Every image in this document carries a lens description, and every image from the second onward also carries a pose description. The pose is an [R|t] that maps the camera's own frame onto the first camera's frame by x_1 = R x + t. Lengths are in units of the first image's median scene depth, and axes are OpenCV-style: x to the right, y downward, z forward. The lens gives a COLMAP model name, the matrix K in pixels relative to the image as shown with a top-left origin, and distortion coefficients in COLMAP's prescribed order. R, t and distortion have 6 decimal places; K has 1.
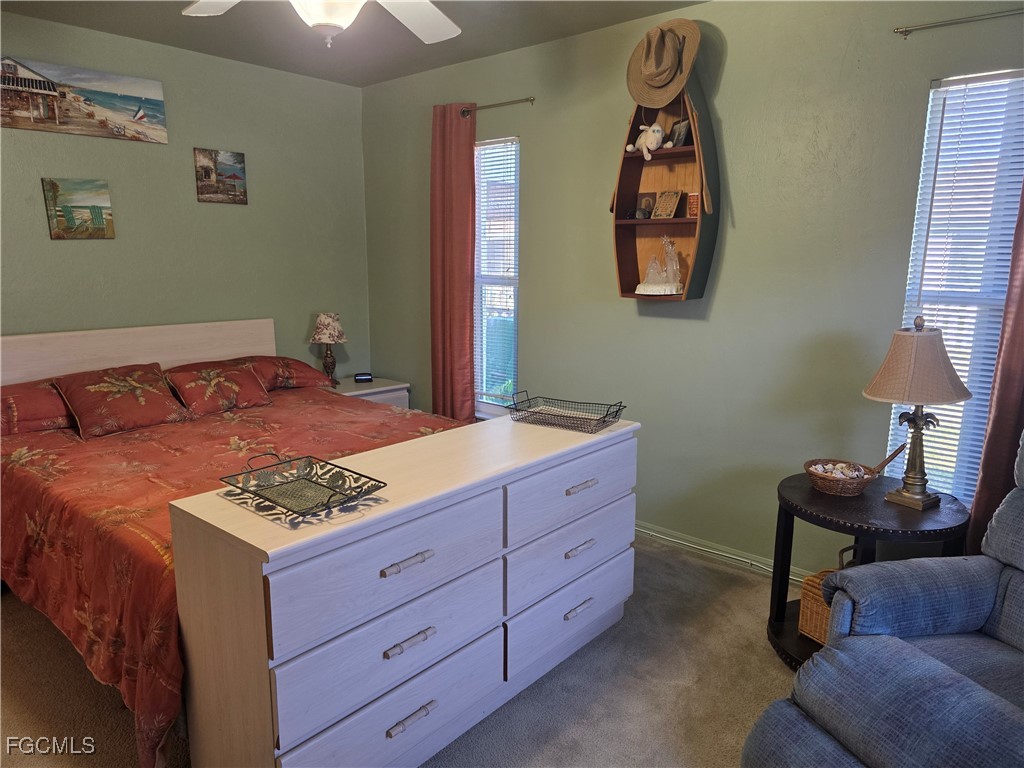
lens RADIAL K [[691.9, 0, 507.5], [0, 691.9, 385.2], [0, 0, 1]] dist [0.064656, -0.057515]
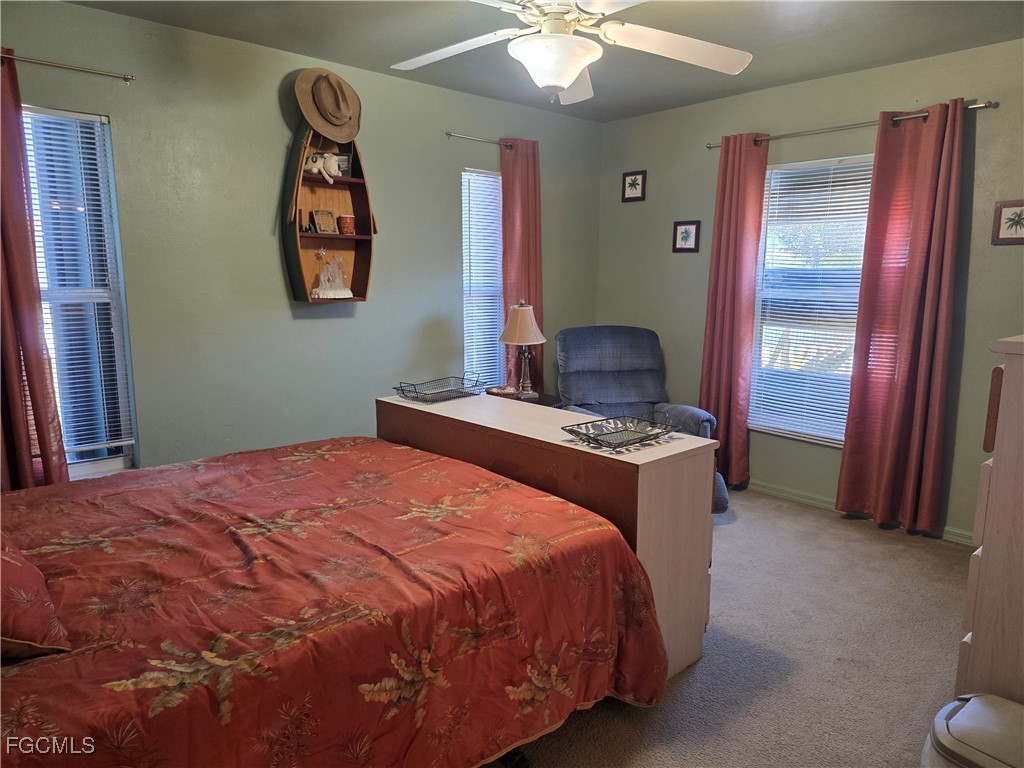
lens RADIAL K [[691.9, 0, 507.5], [0, 691.9, 385.2], [0, 0, 1]] dist [0.064656, -0.057515]
pose [[0.132270, -0.171501, 0.976264, -0.955093], [0.190798, 0.970904, 0.144709, -0.106344], [-0.972677, 0.167129, 0.161143, 0.573431]]
